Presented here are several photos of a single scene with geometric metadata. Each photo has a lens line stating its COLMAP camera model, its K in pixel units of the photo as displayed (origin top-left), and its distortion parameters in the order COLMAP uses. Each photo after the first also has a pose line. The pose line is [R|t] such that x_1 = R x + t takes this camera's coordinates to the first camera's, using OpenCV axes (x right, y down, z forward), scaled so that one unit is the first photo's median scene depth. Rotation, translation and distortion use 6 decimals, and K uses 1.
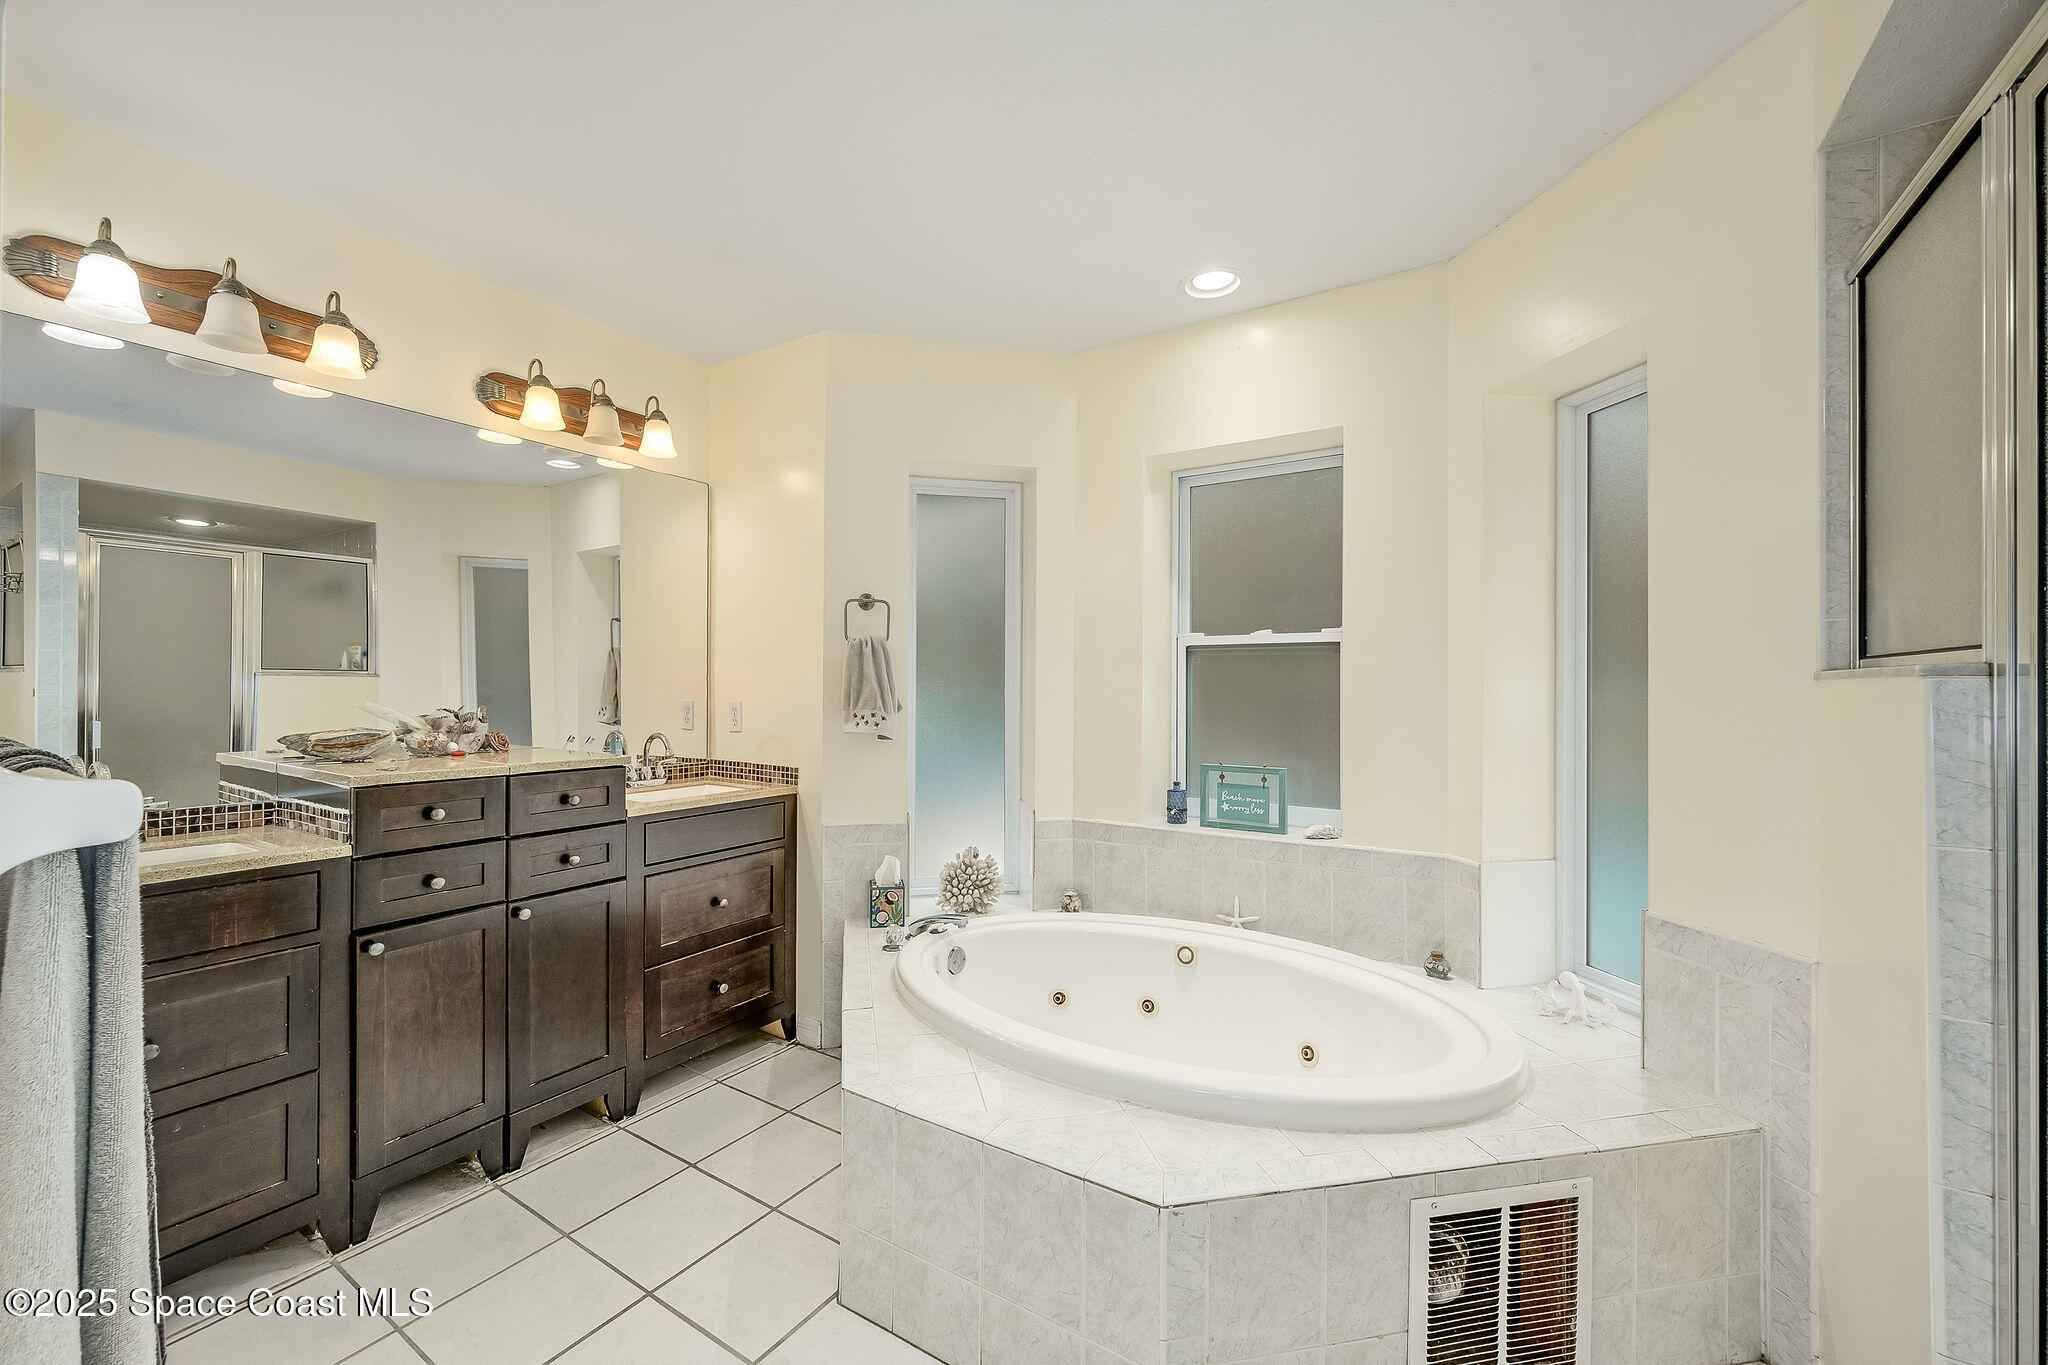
lens RADIAL K [[817.8, 0, 1007.2], [0, 817.8, 683.8], [0, 0, 1]] dist [-0.000575, -0.000478]
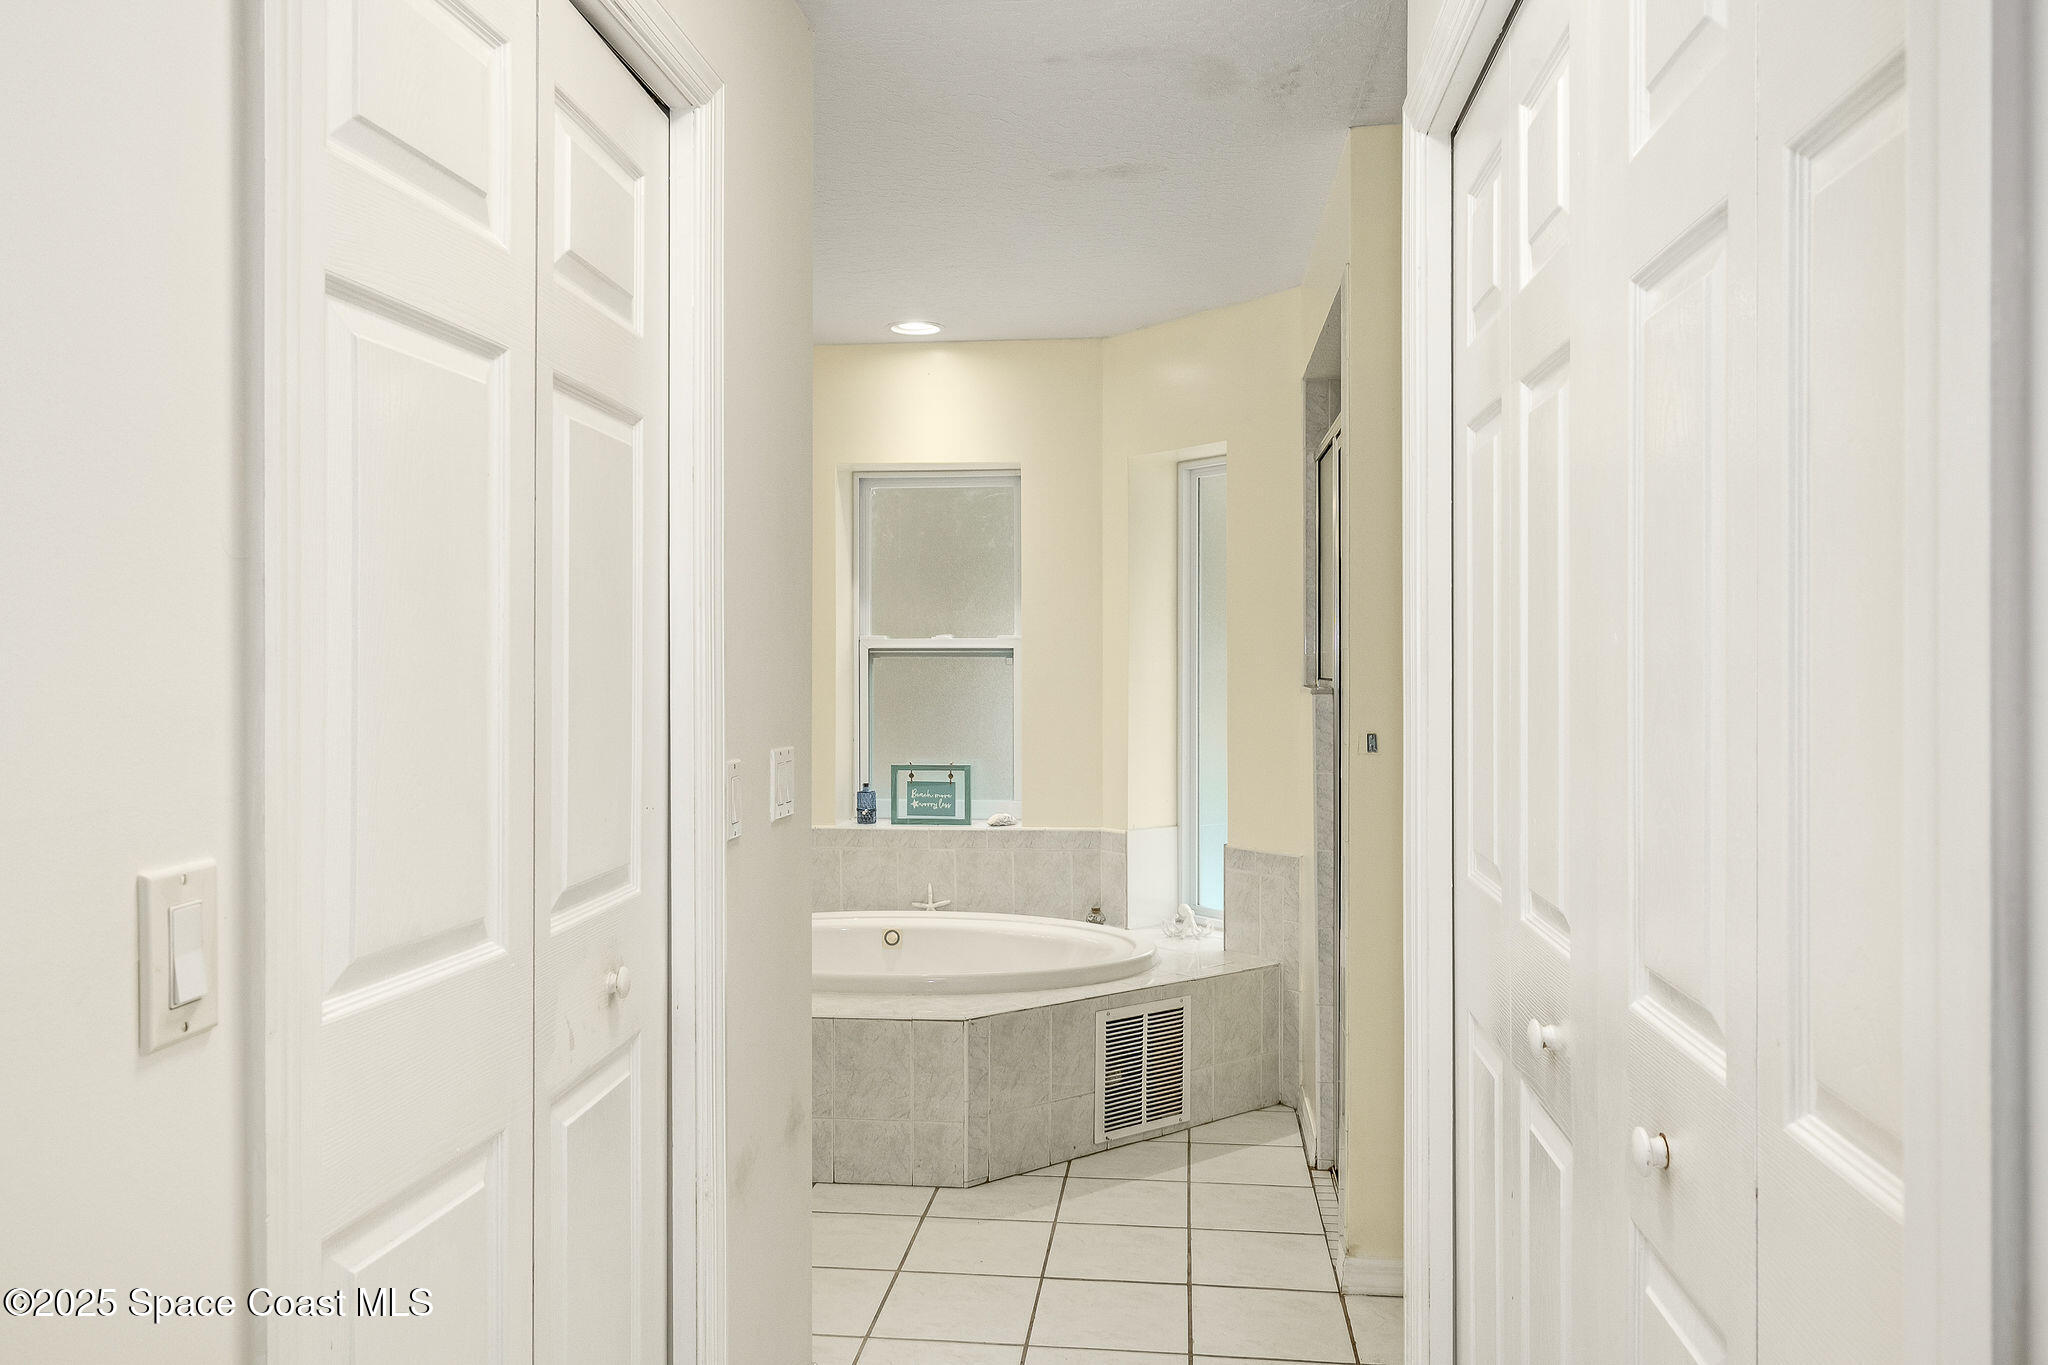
lens RADIAL K [[1420.0, 0, 1026.4], [0, 1420.0, 677.0], [0, 0, 1]] dist [-0.001290, 0.000099]
pose [[0.891649, -0.005694, 0.452692, -0.486595], [0.001234, 0.999948, 0.010146, -0.034845], [-0.452726, -0.008489, 0.891609, -0.780273]]
